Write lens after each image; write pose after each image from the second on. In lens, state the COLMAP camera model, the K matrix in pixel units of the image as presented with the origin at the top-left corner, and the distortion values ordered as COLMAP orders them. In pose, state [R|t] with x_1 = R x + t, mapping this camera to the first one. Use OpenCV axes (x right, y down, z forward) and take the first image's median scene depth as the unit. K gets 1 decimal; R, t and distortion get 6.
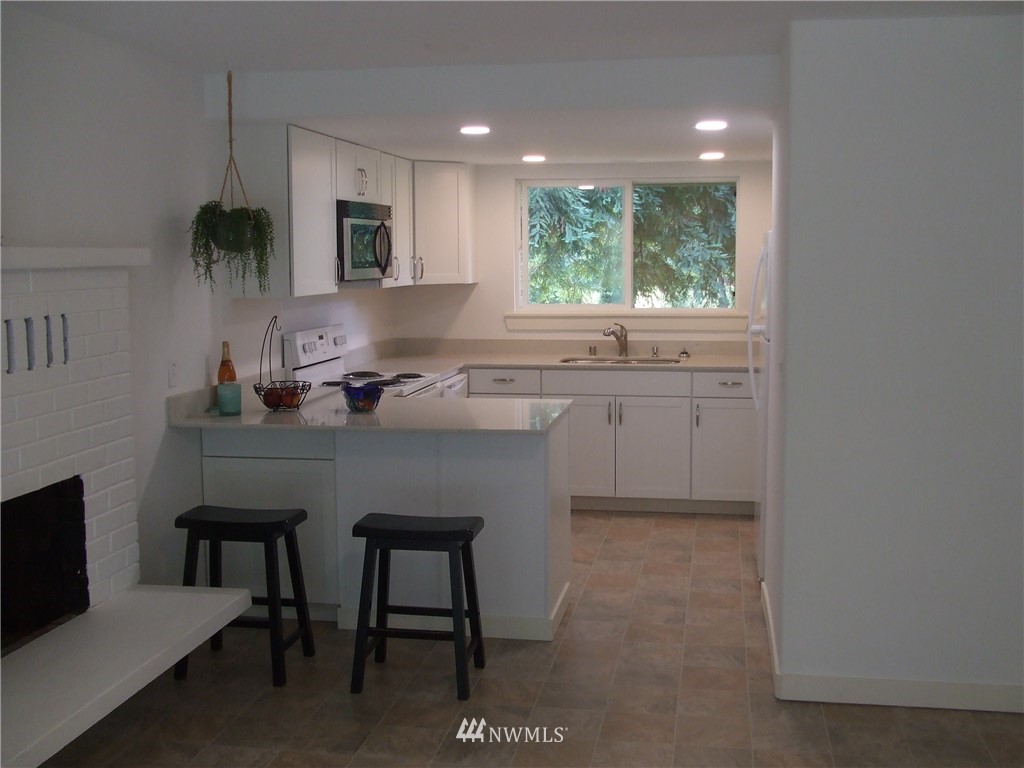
lens RADIAL K [[1143.8, 0, 512.0], [0, 1143.8, 384.0], [0, 0, 1]] dist [-0.087017, 0.051127]
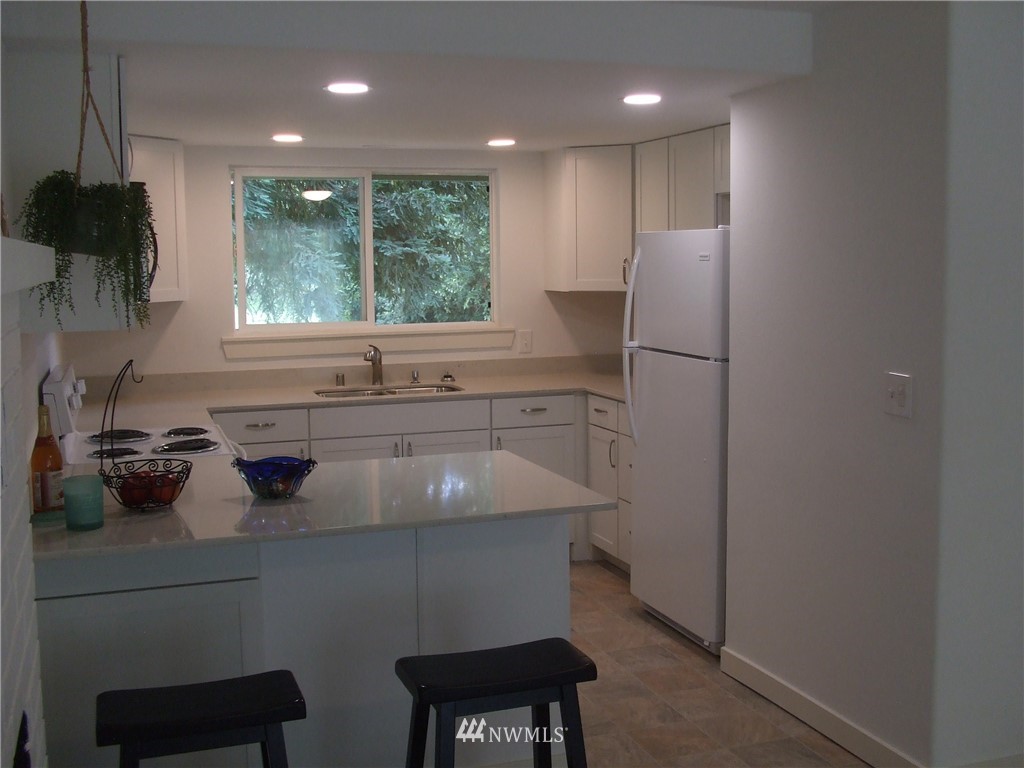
lens RADIAL K [[1143.8, 0, 512.0], [0, 1143.8, 384.0], [0, 0, 1]] dist [-0.087017, 0.051127]
pose [[0.870201, -0.057757, 0.489300, -0.222401], [0.060999, 0.998094, 0.009330, -0.026589], [-0.488906, 0.021728, 0.872066, 0.239820]]
